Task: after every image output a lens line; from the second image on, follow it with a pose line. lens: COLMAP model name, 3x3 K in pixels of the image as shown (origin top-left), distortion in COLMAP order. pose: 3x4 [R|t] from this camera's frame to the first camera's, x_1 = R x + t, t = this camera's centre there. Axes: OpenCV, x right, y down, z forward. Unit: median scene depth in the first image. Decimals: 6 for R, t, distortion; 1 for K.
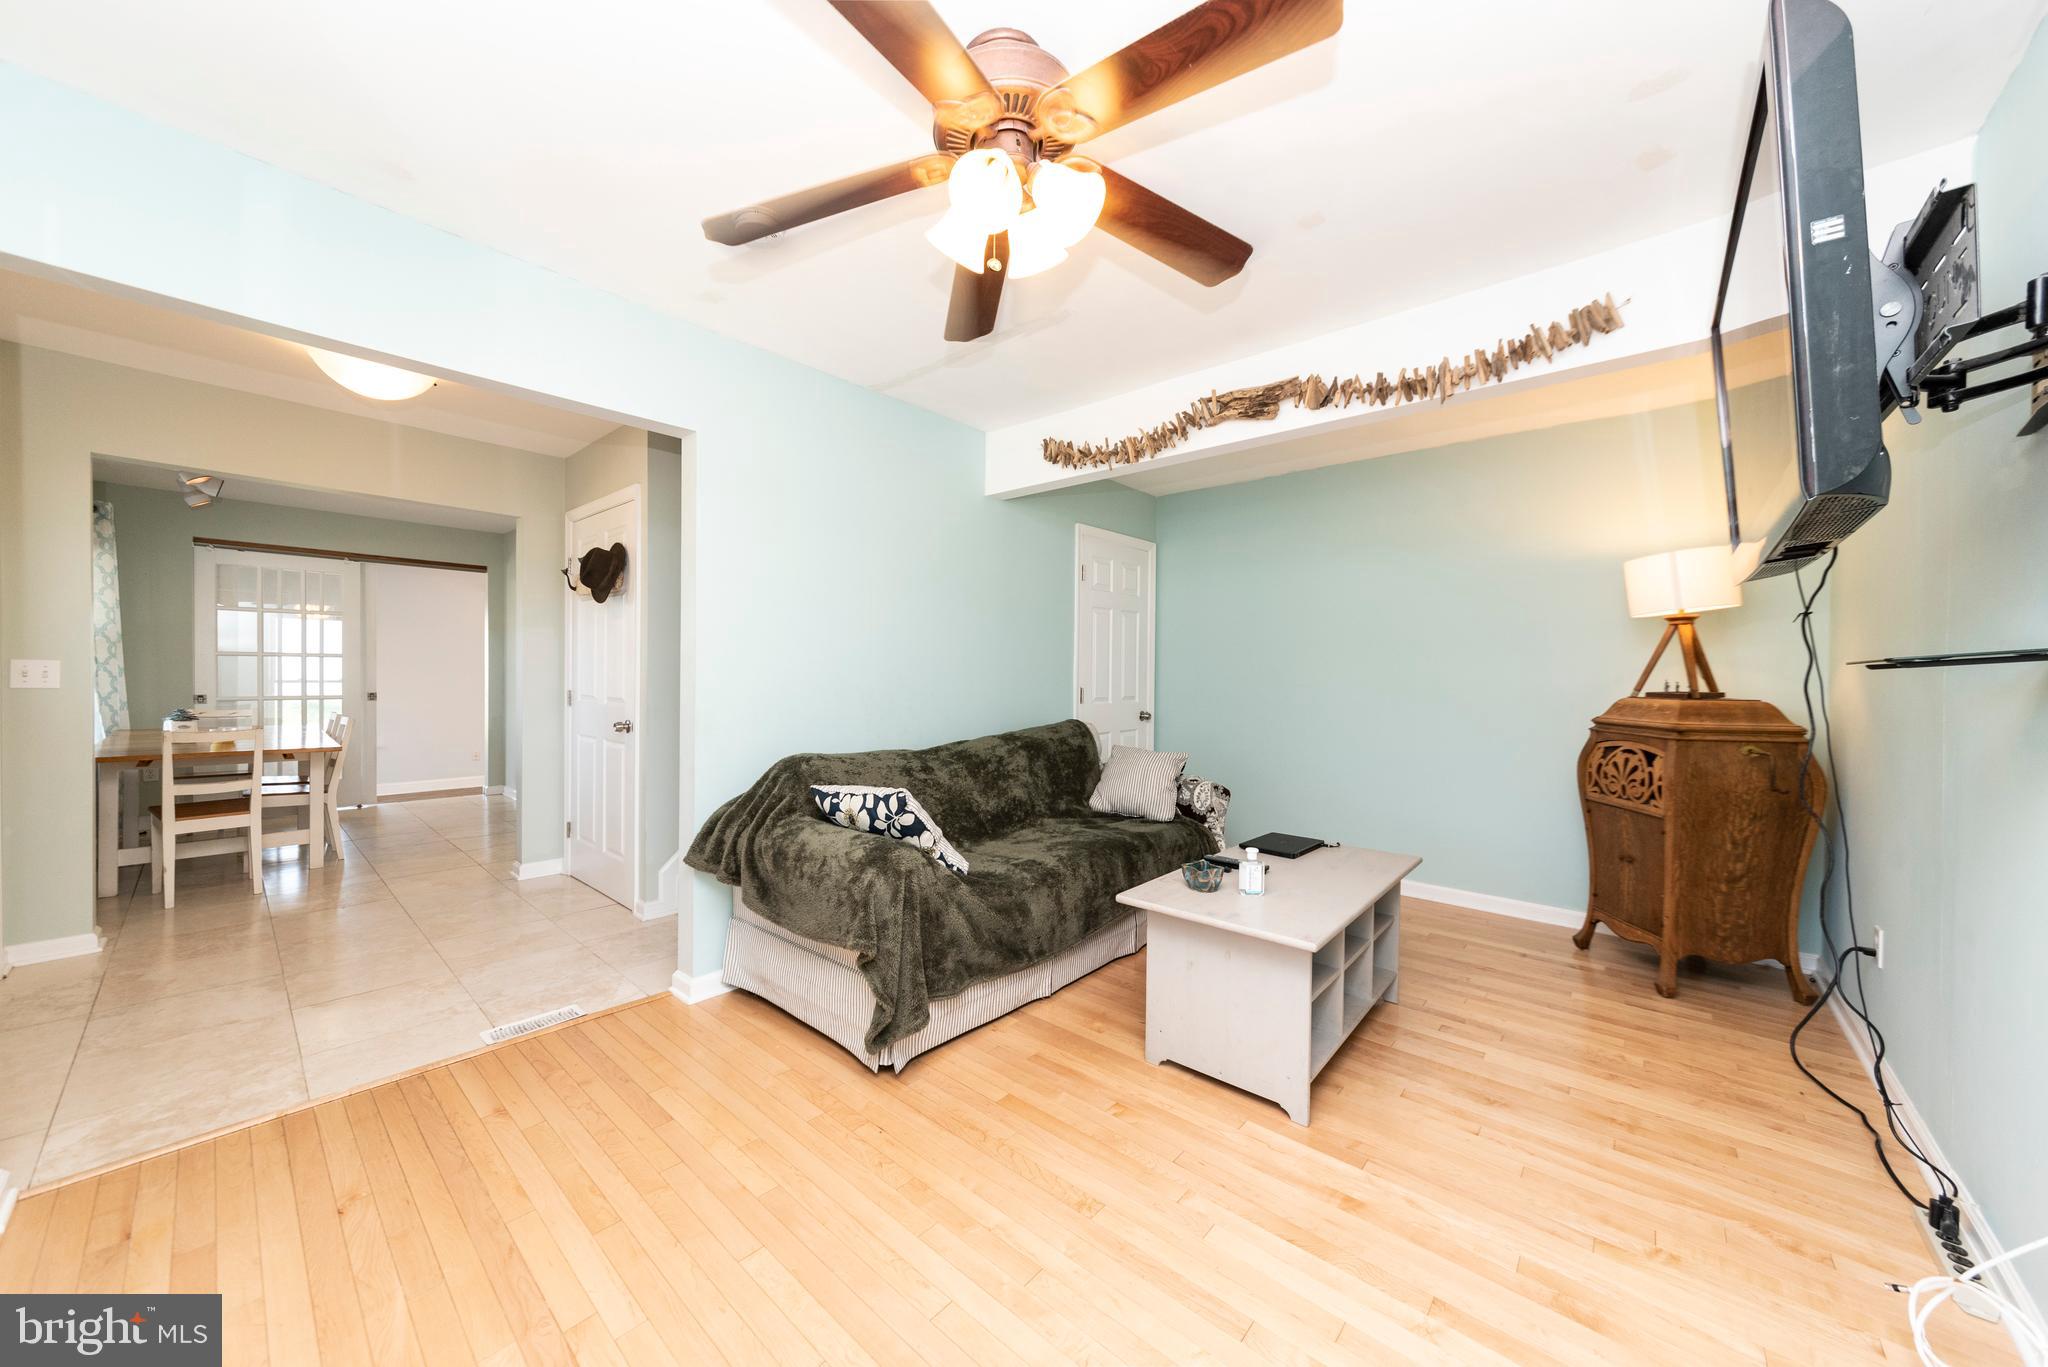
lens RADIAL K [[713.0, 0, 1026.0], [0, 713.0, 680.0], [0, 0, 1]] dist [0.012074, -0.000021]
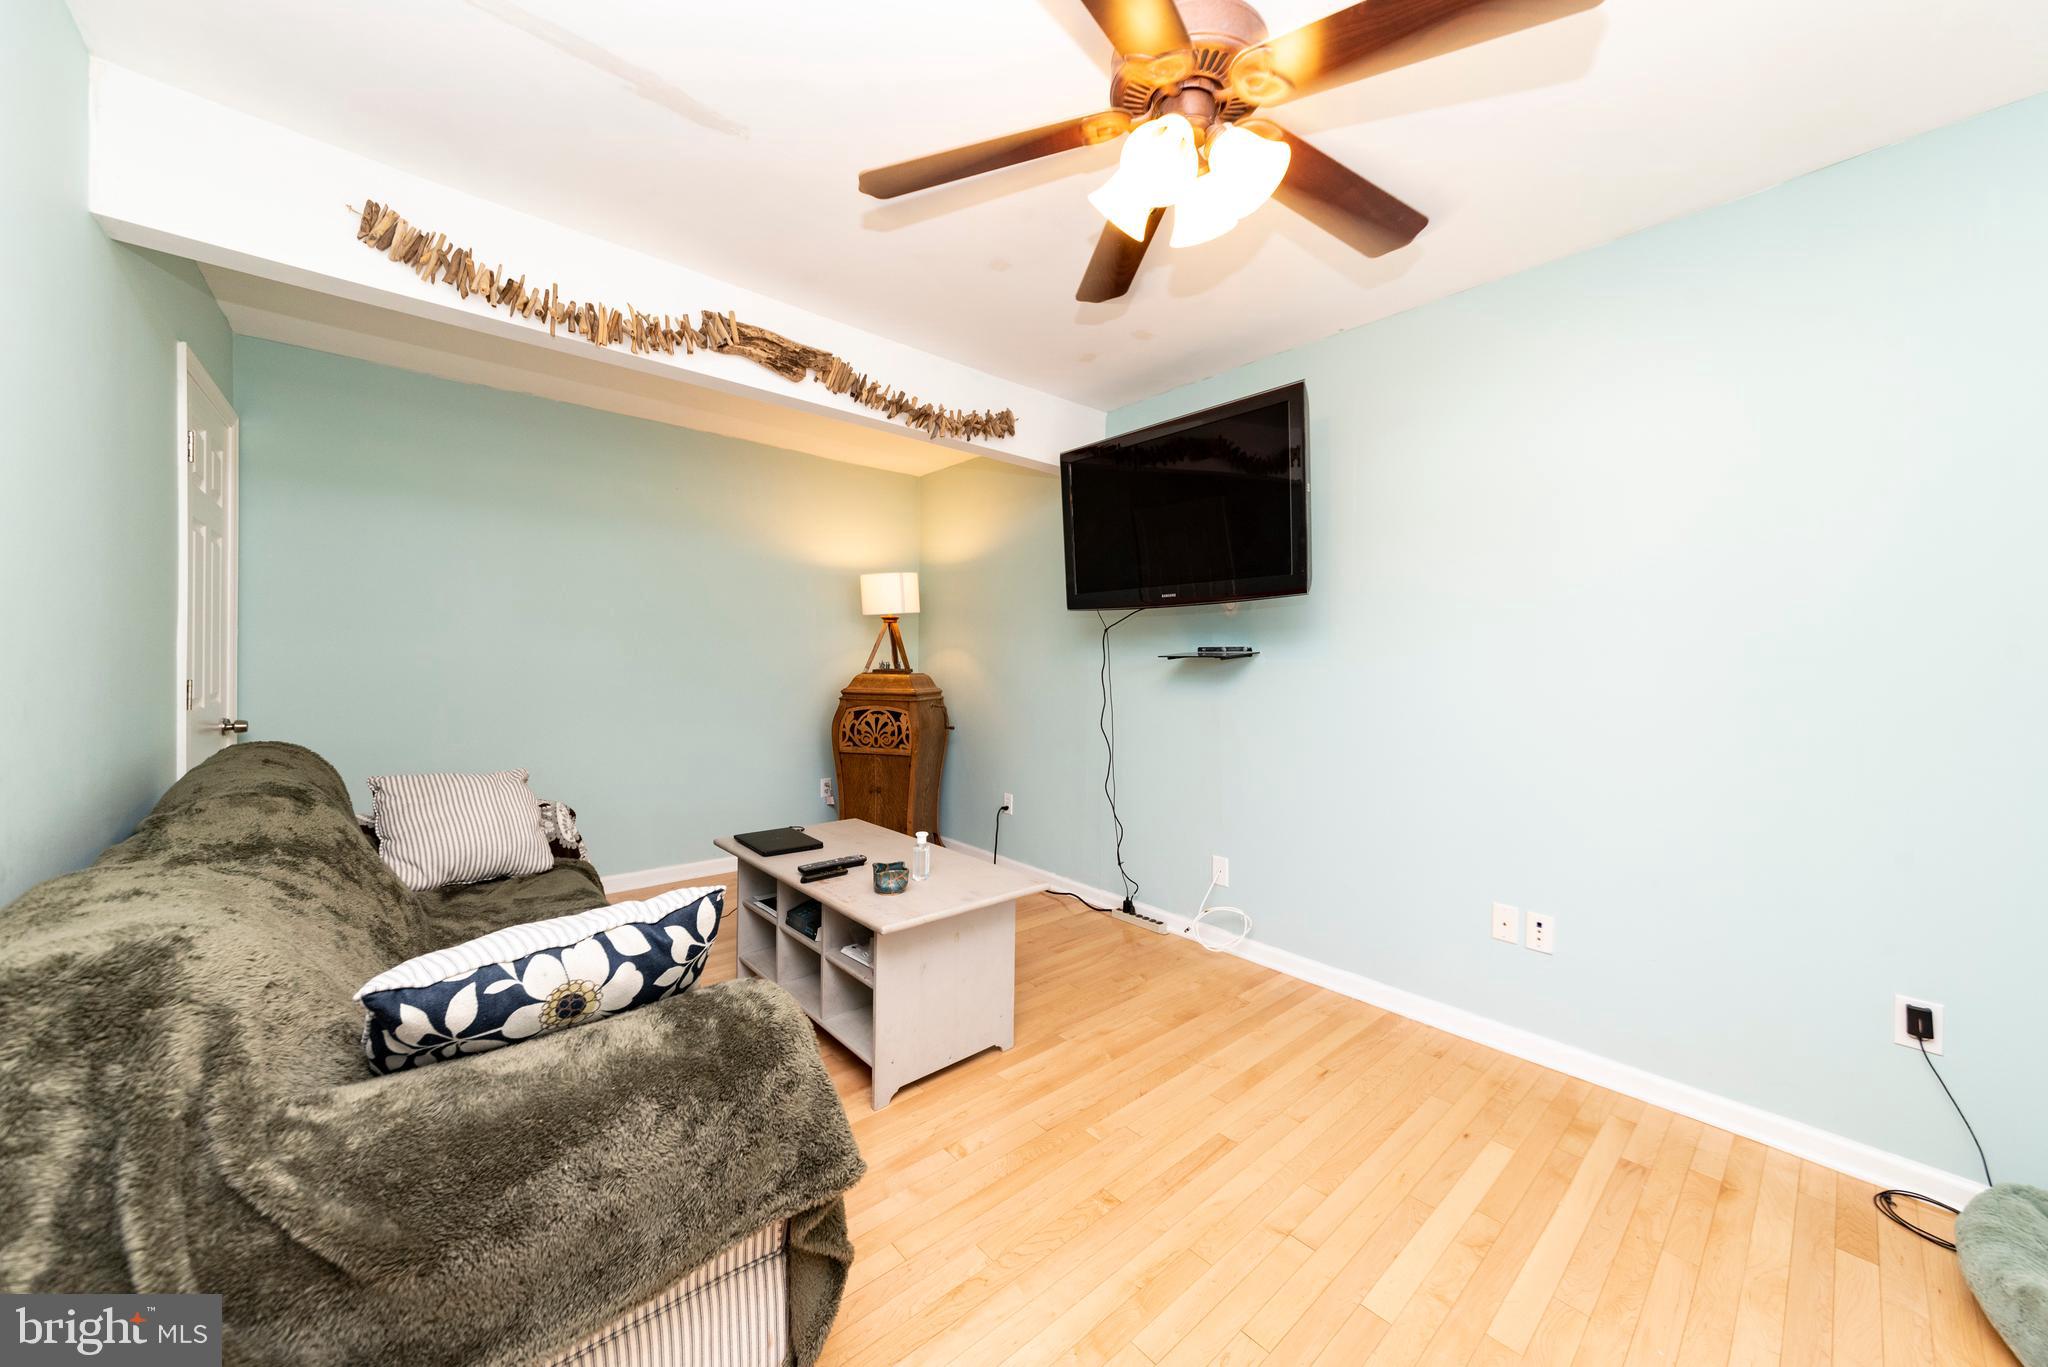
lens RADIAL K [[725.2, 0, 1025.1], [0, 725.2, 663.5], [0, 0, 1]] dist [0.005858, -0.000103]
pose [[0.143131, -0.011468, 0.989637, -0.512740], [-0.006505, 0.999900, 0.012527, -0.014607], [-0.989682, -0.008231, 0.143042, 0.537429]]
